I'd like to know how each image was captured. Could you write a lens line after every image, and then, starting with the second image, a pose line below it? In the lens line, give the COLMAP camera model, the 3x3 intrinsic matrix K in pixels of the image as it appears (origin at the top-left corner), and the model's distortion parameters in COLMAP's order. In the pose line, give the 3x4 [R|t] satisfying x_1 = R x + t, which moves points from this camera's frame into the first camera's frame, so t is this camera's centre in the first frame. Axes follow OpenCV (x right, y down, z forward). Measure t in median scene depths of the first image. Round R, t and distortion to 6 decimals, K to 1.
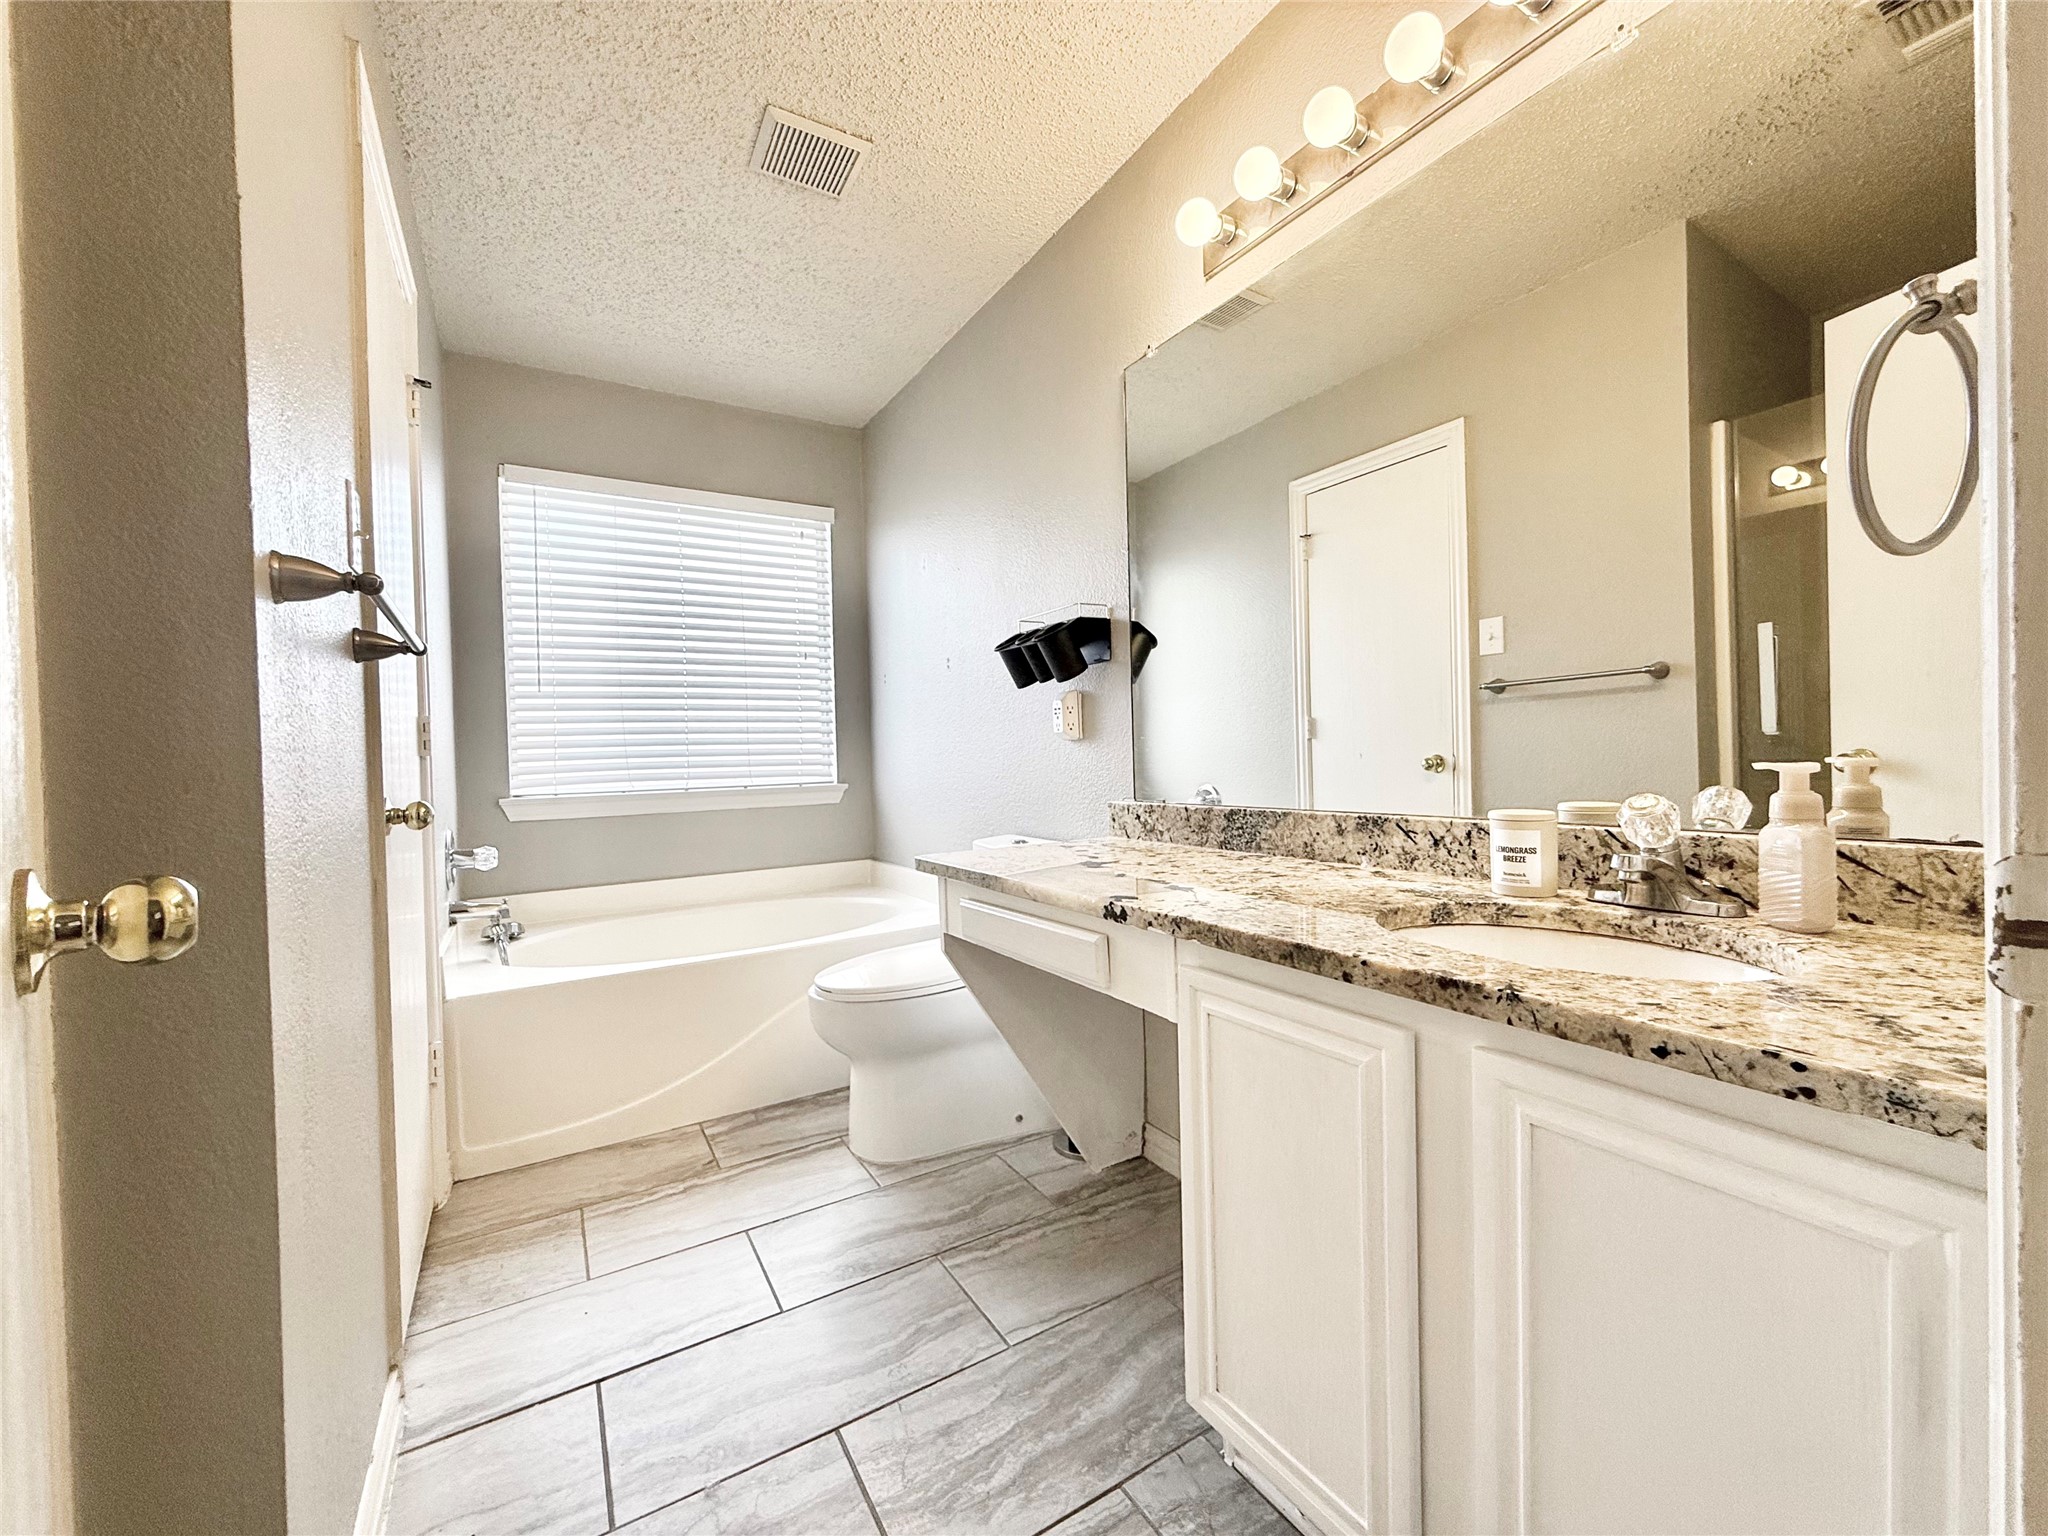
lens RADIAL K [[813.3, 0, 1024.0], [0, 813.3, 768.0], [0, 0, 1]] dist [-0.000320, -0.000075]
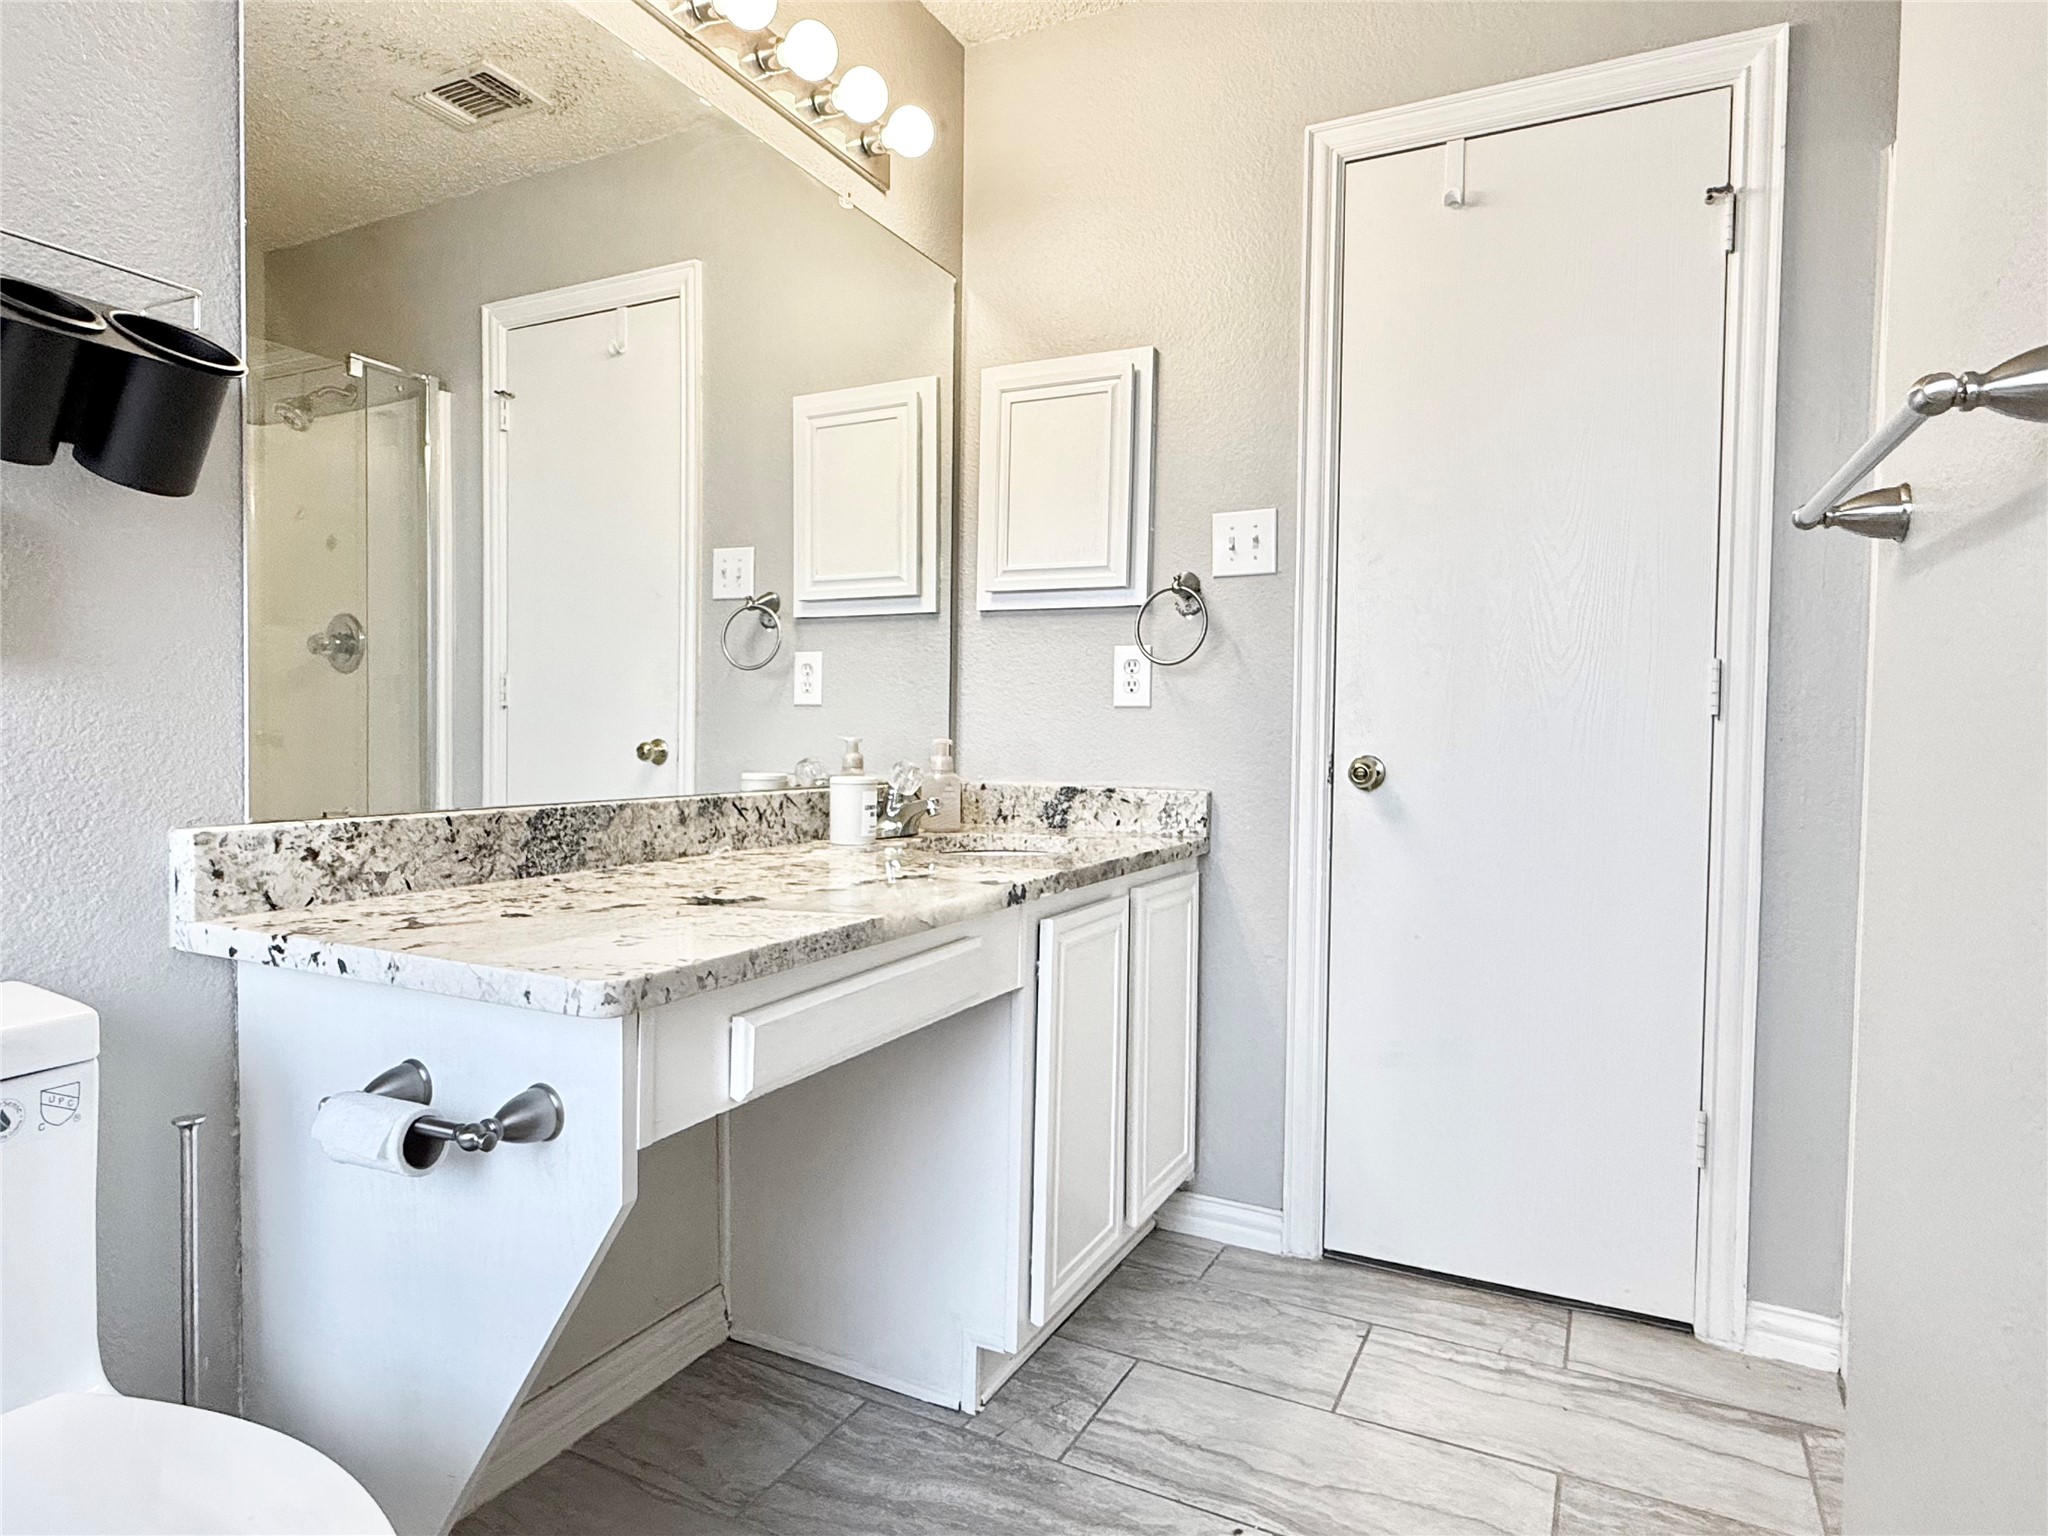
lens RADIAL K [[1190.3, 0, 1024.0], [0, 1190.3, 768.0], [0, 0, 1]] dist [0.002329, 0.000160]
pose [[-0.535300, -0.008541, 0.844619, -0.770218], [0.011494, 0.999783, 0.017394, 0.008264], [-0.844584, 0.019019, -0.535086, 1.283106]]
